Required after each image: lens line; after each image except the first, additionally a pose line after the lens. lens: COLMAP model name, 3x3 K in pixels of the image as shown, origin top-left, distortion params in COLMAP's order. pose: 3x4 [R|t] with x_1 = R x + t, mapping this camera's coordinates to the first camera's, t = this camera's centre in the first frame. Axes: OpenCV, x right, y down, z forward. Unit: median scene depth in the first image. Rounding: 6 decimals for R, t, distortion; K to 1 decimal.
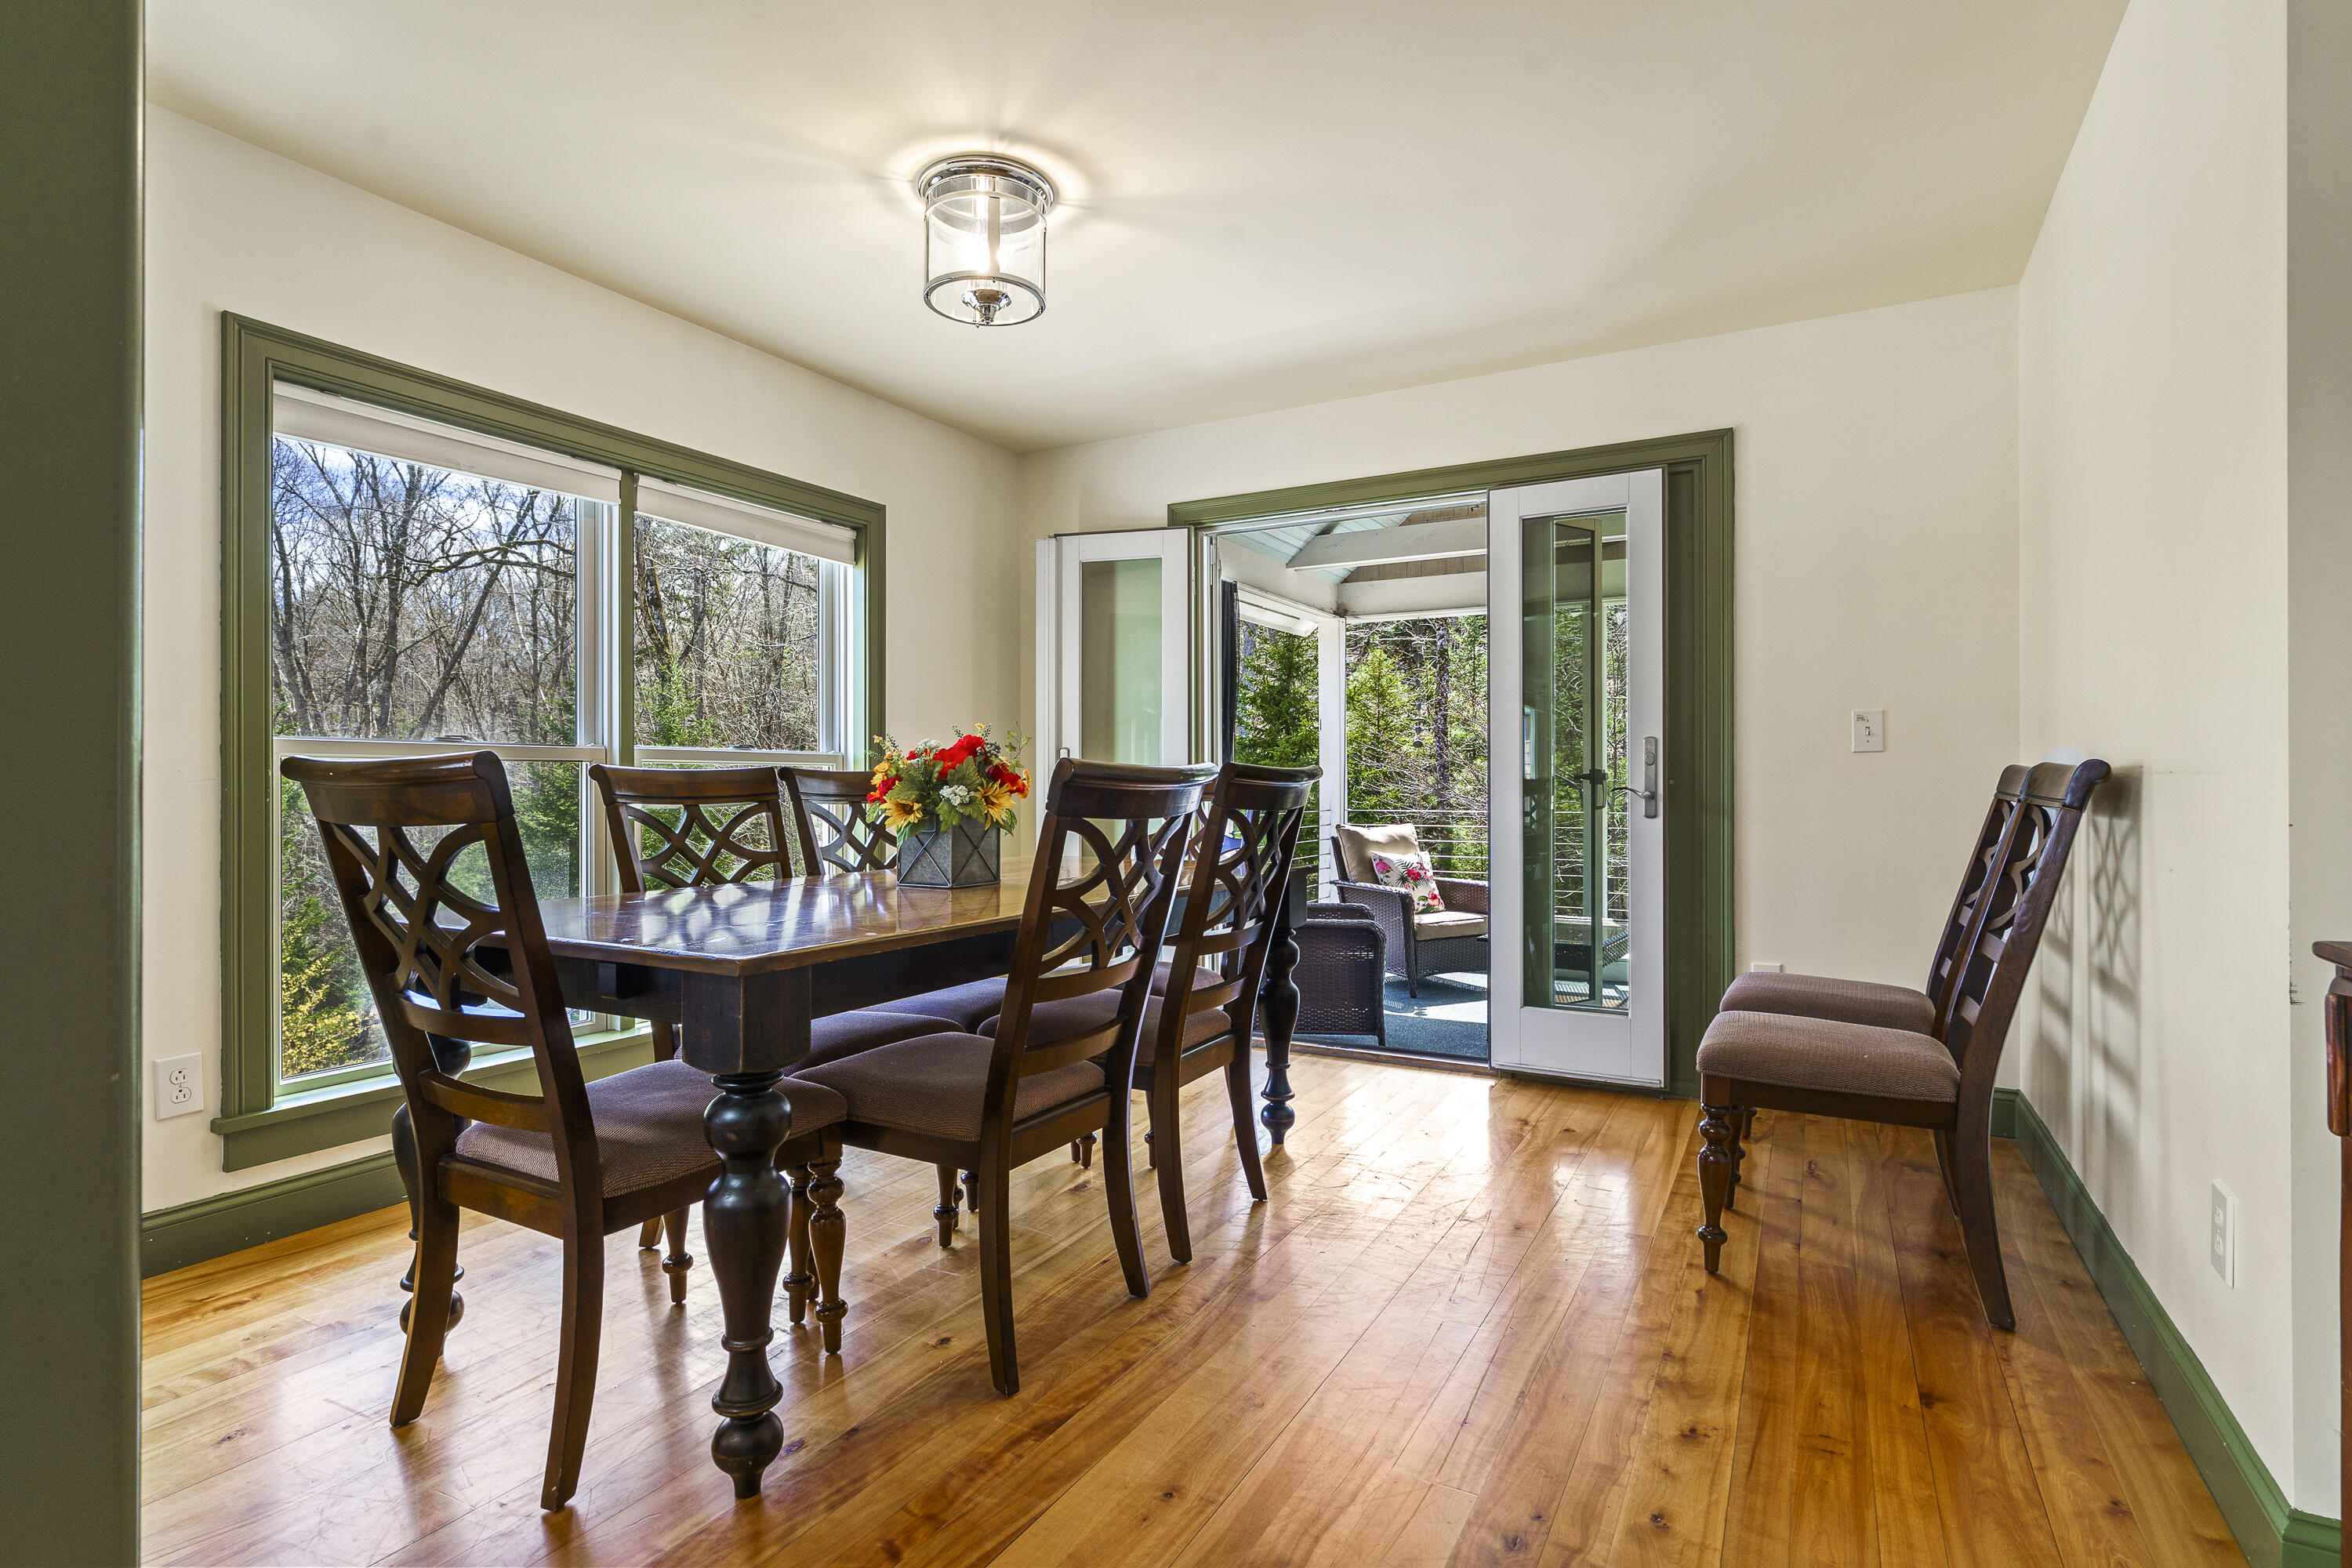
lens RADIAL K [[1136.5, 0, 1176.3], [0, 1136.5, 781.8], [0, 0, 1]] dist [-0.003192, 0.001065]
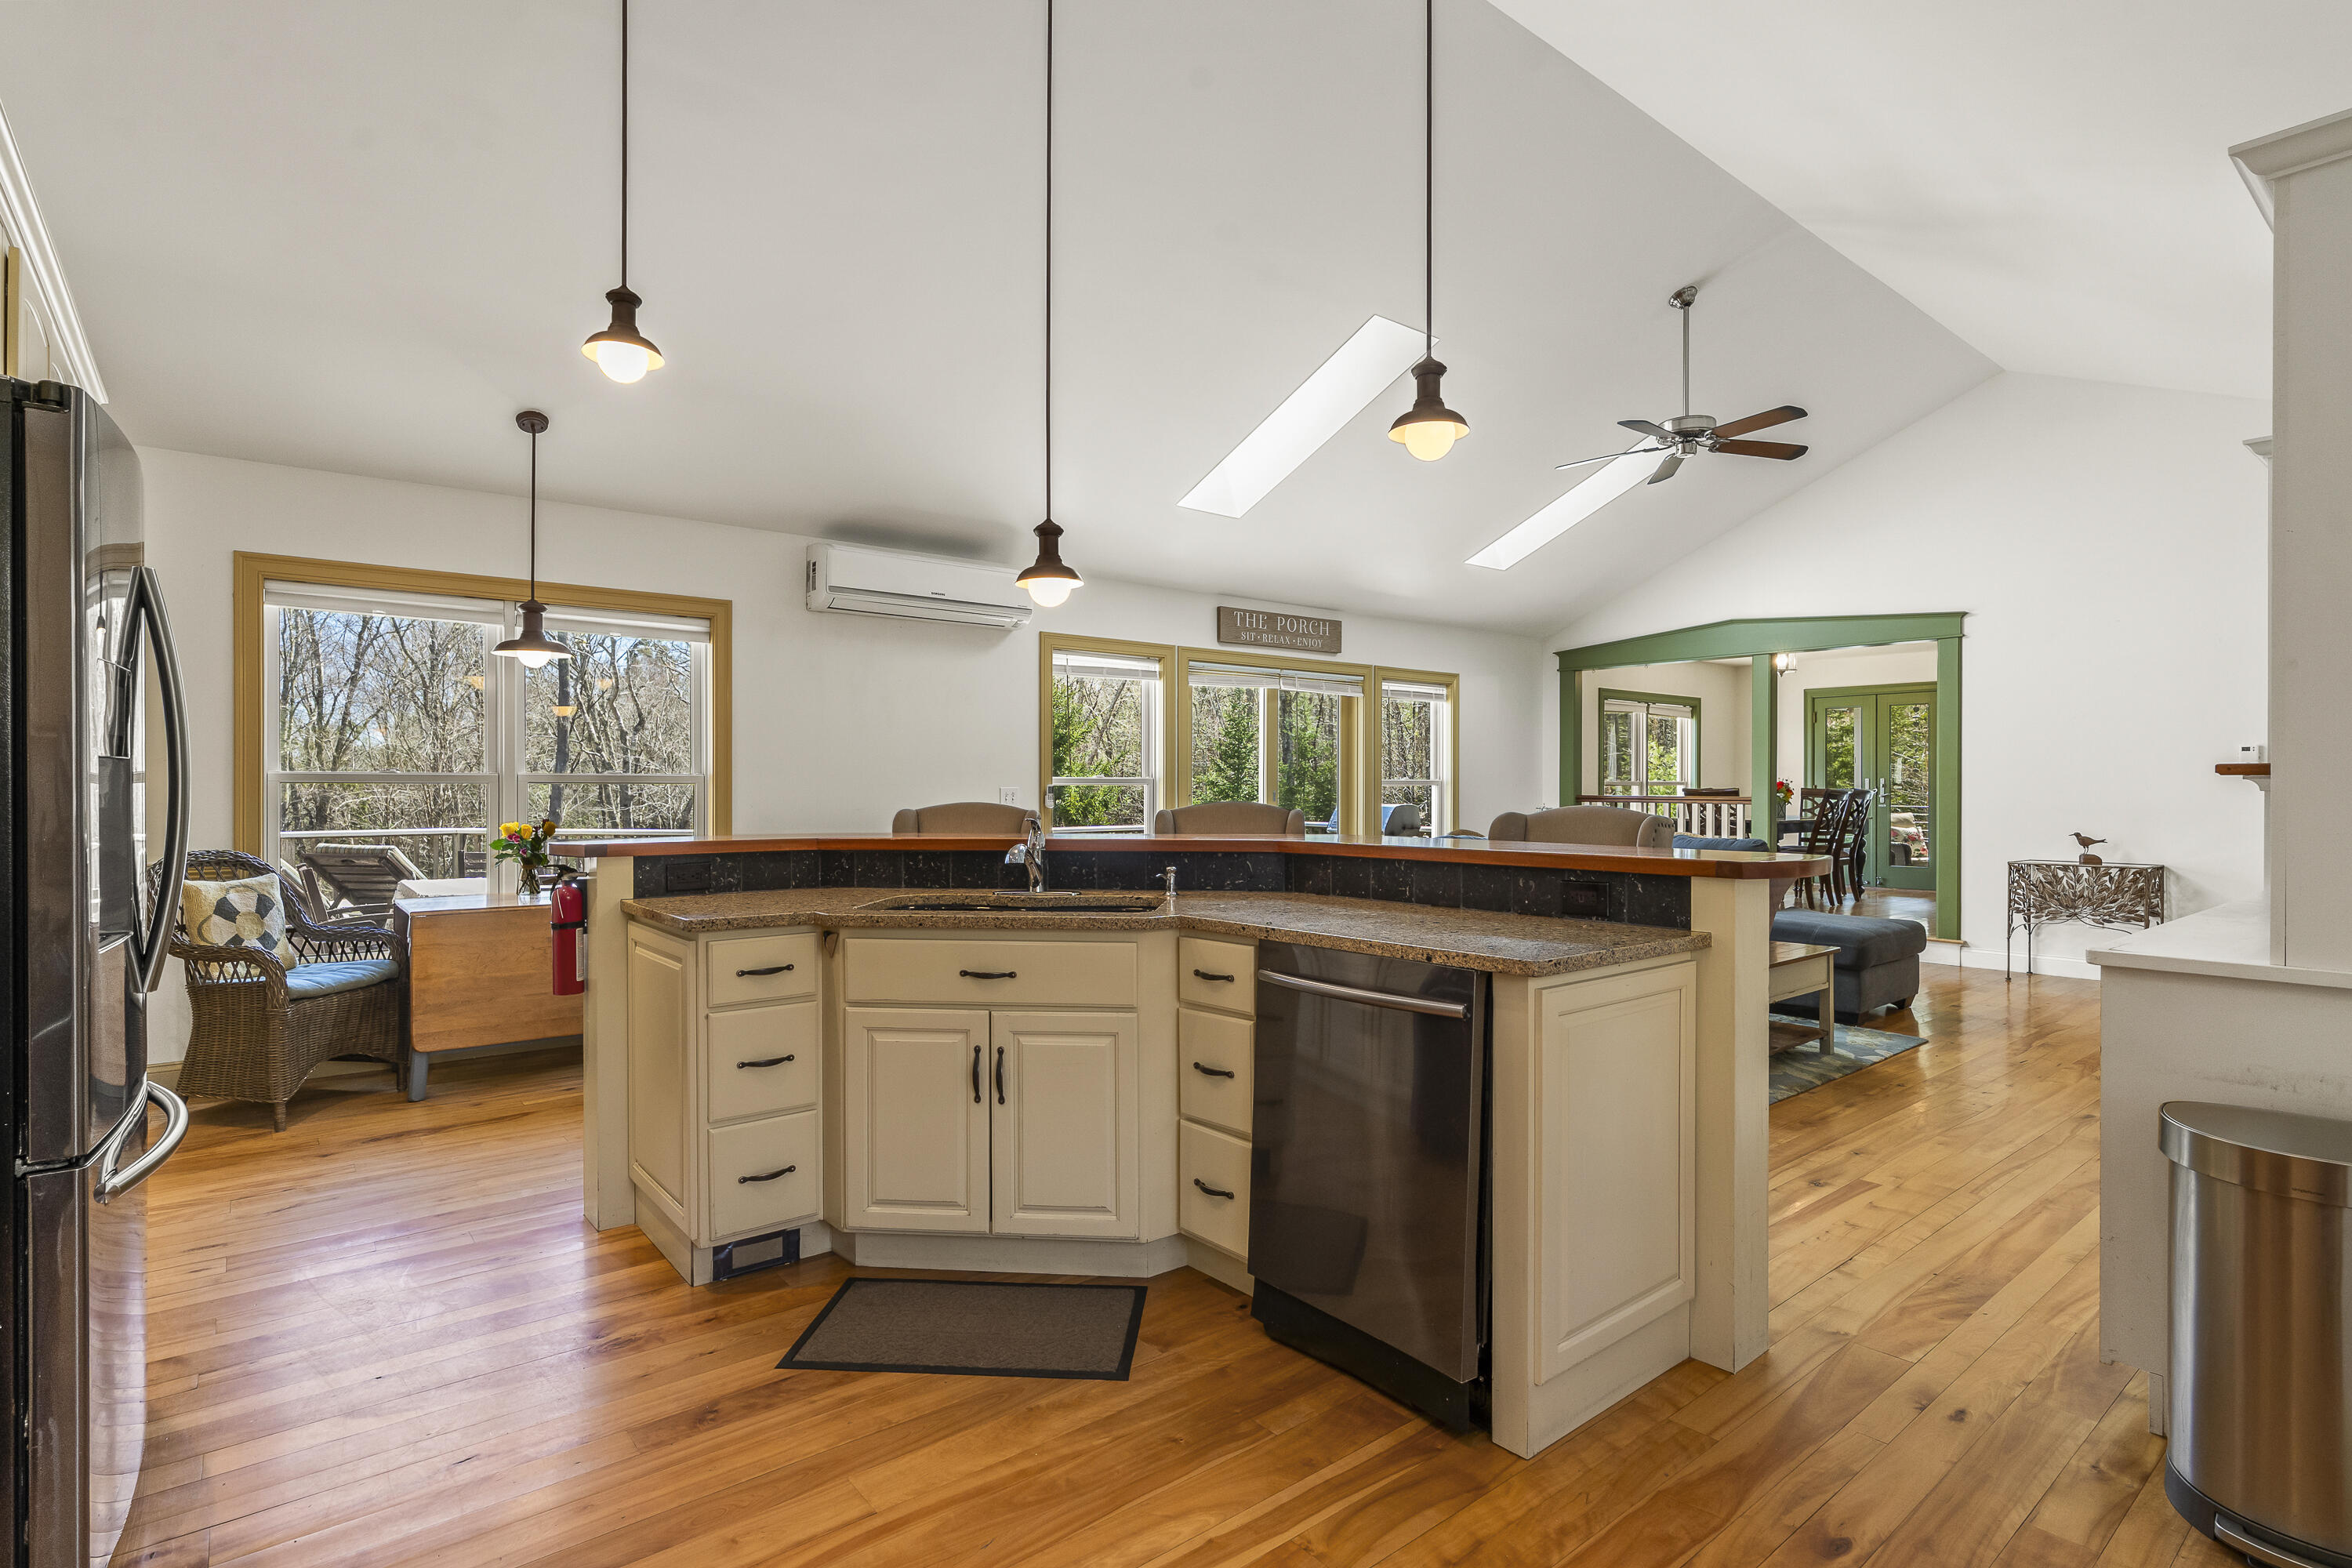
lens RADIAL K [[1136.5, 0, 1176.6], [0, 1136.5, 791.1], [0, 0, 1]] dist [-0.003192, 0.001065]
pose [[0.929354, 0.002352, -0.369181, -0.252096], [-0.001297, 0.999994, 0.003104, -0.004690], [0.369187, -0.002406, 0.929352, -1.311796]]
